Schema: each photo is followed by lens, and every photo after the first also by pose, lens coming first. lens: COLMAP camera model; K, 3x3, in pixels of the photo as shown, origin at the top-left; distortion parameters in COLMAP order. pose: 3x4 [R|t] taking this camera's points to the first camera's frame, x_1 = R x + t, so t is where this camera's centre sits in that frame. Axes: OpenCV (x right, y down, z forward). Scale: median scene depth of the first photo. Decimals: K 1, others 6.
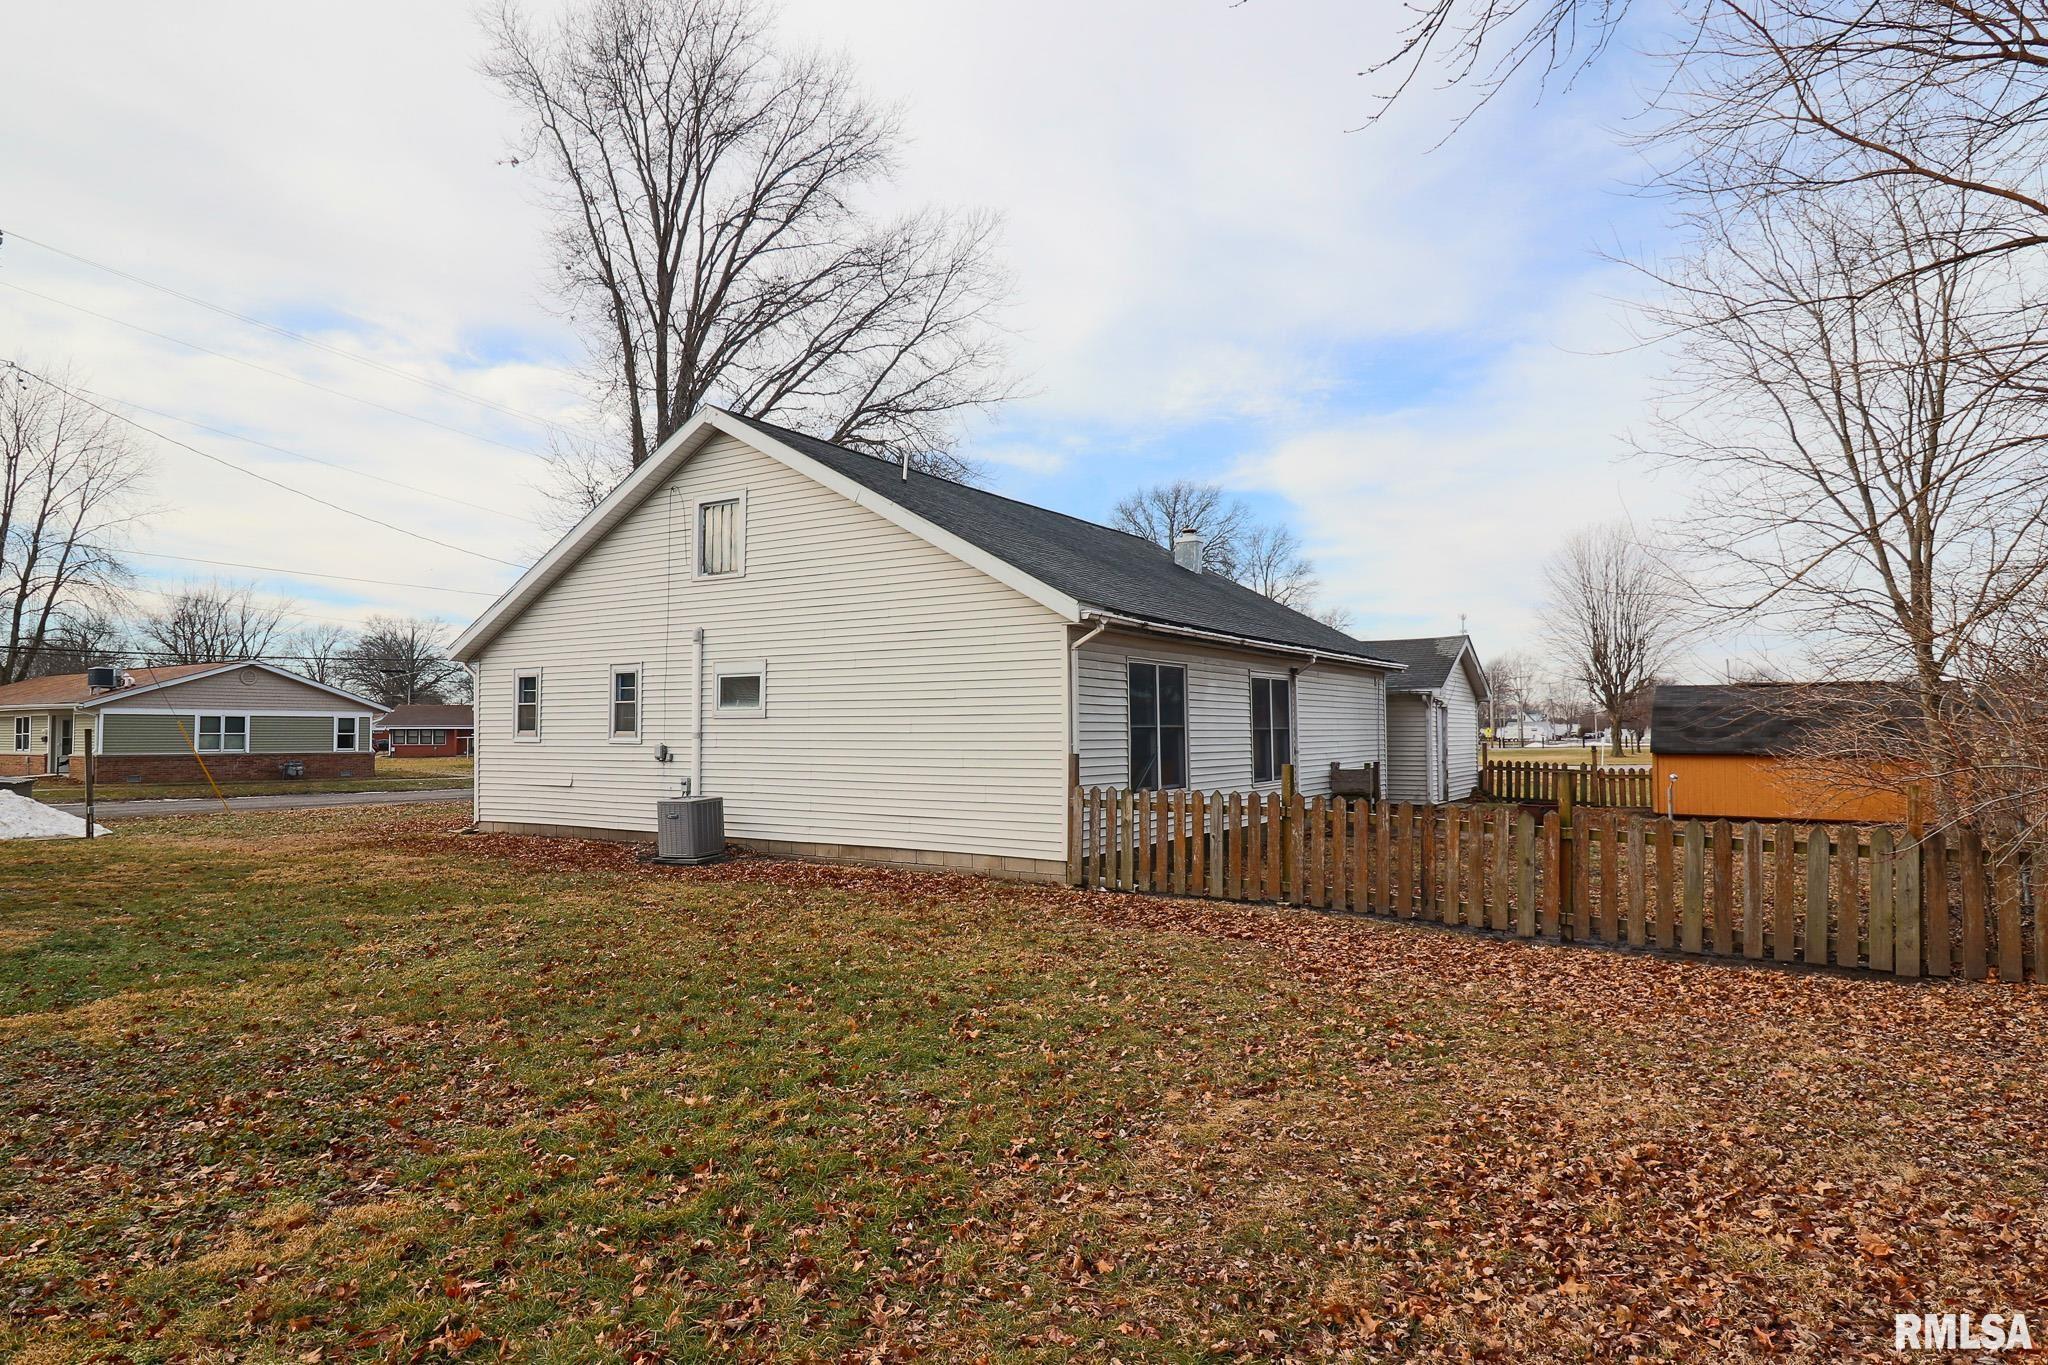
lens RADIAL K [[1095.5, 0, 1028.0], [0, 1095.5, 686.5], [0, 0, 1]] dist [0.002817, -0.000154]
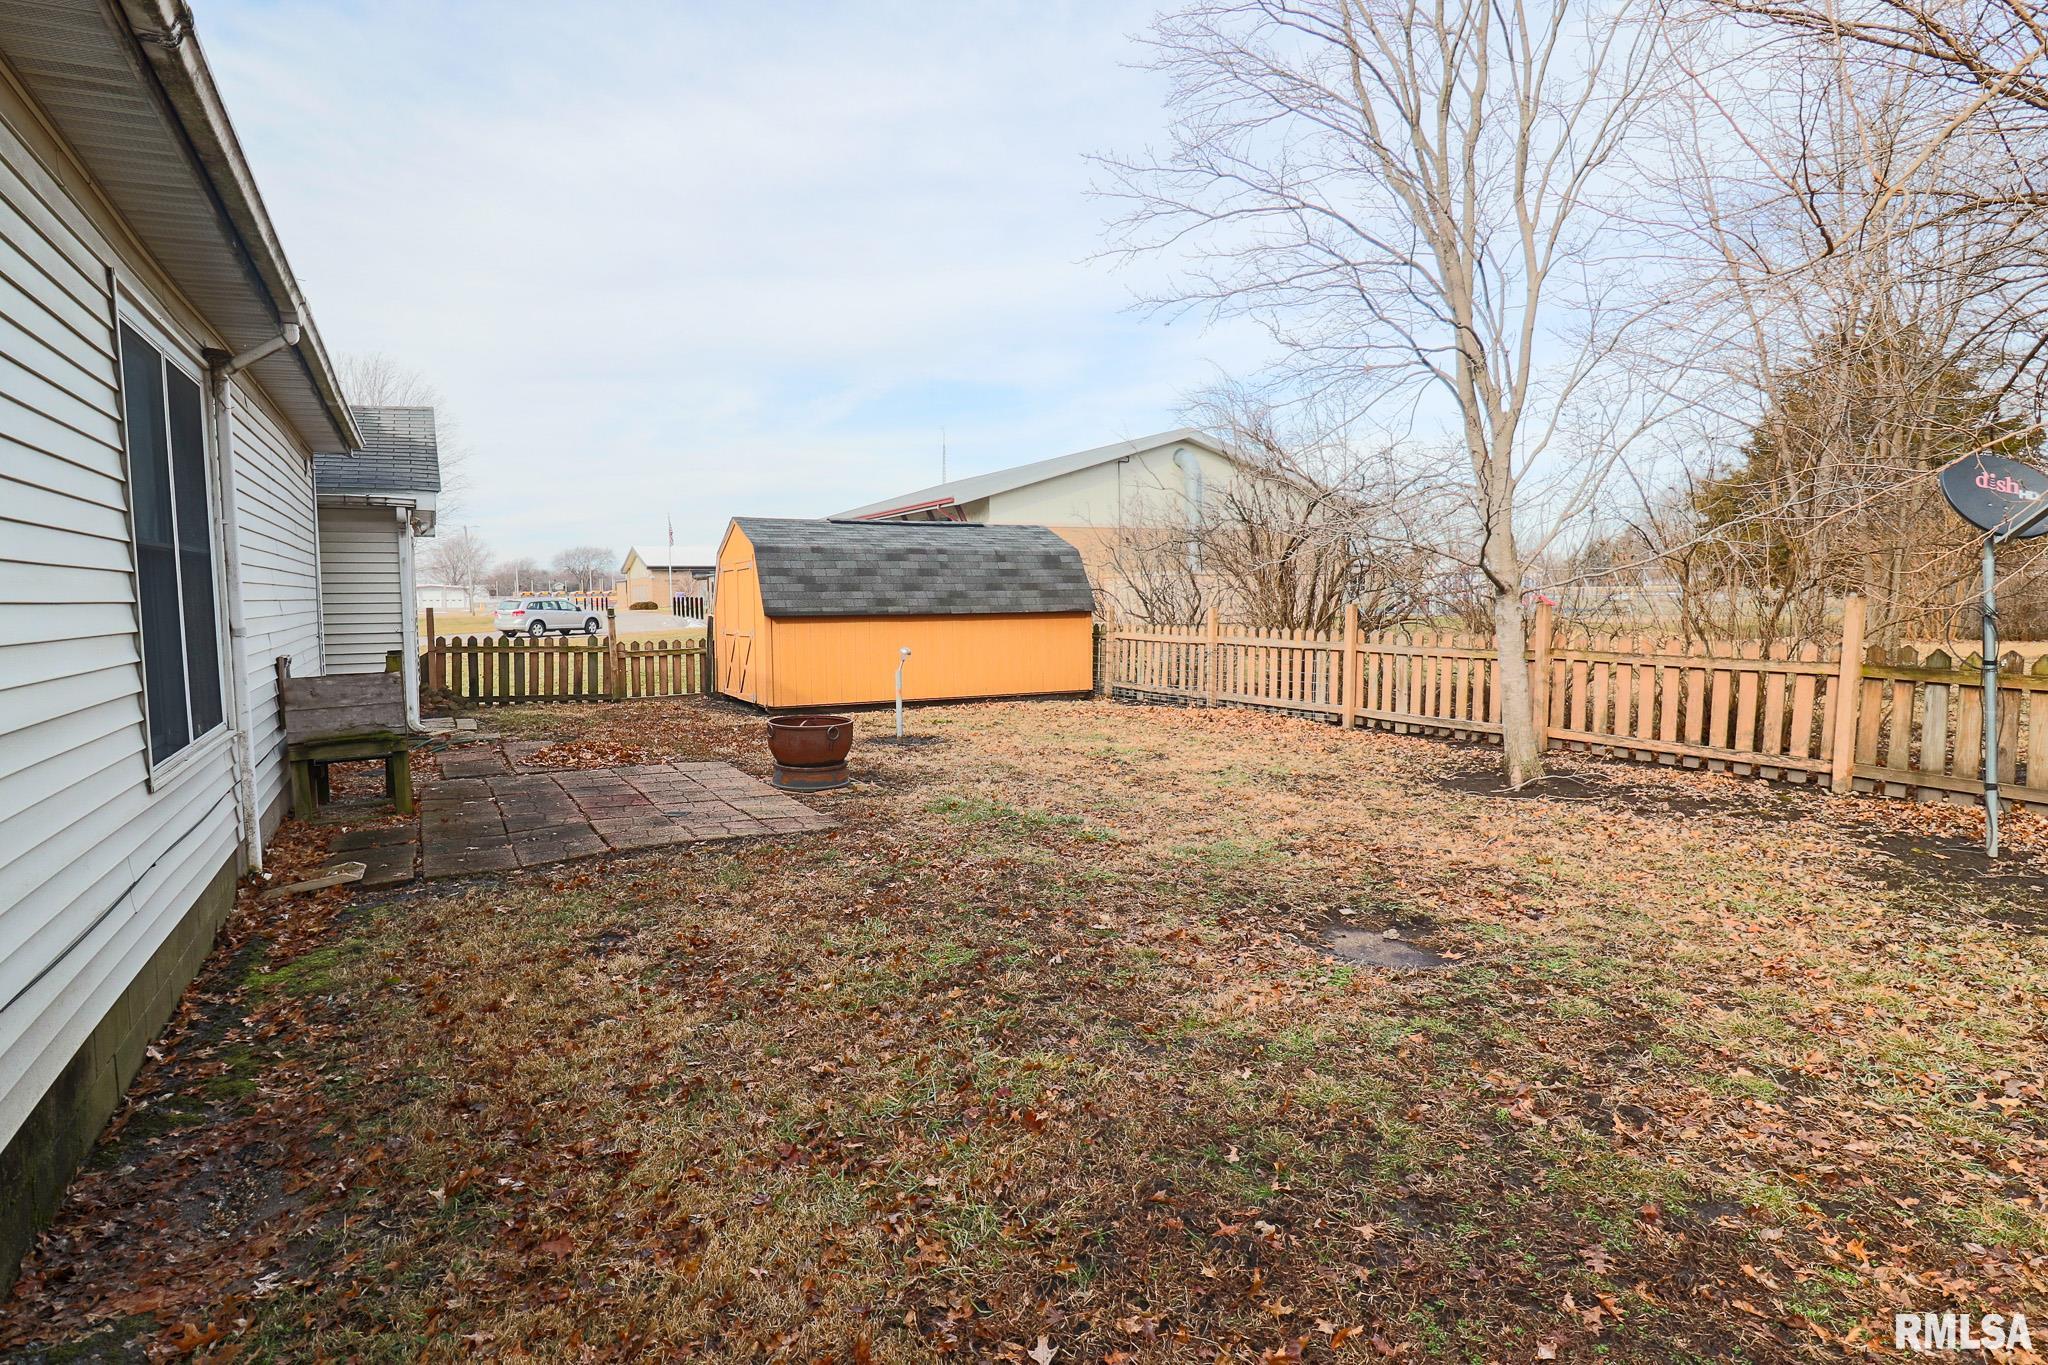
lens RADIAL K [[1095.5, 0, 1026.8], [0, 1095.5, 685.9], [0, 0, 1]] dist [0.002817, -0.000154]
pose [[0.496615, -0.074299, 0.864785, 0.100702], [-0.025876, 0.994619, 0.100313, 0.042262], [-0.867585, -0.072194, 0.492020, 0.706872]]
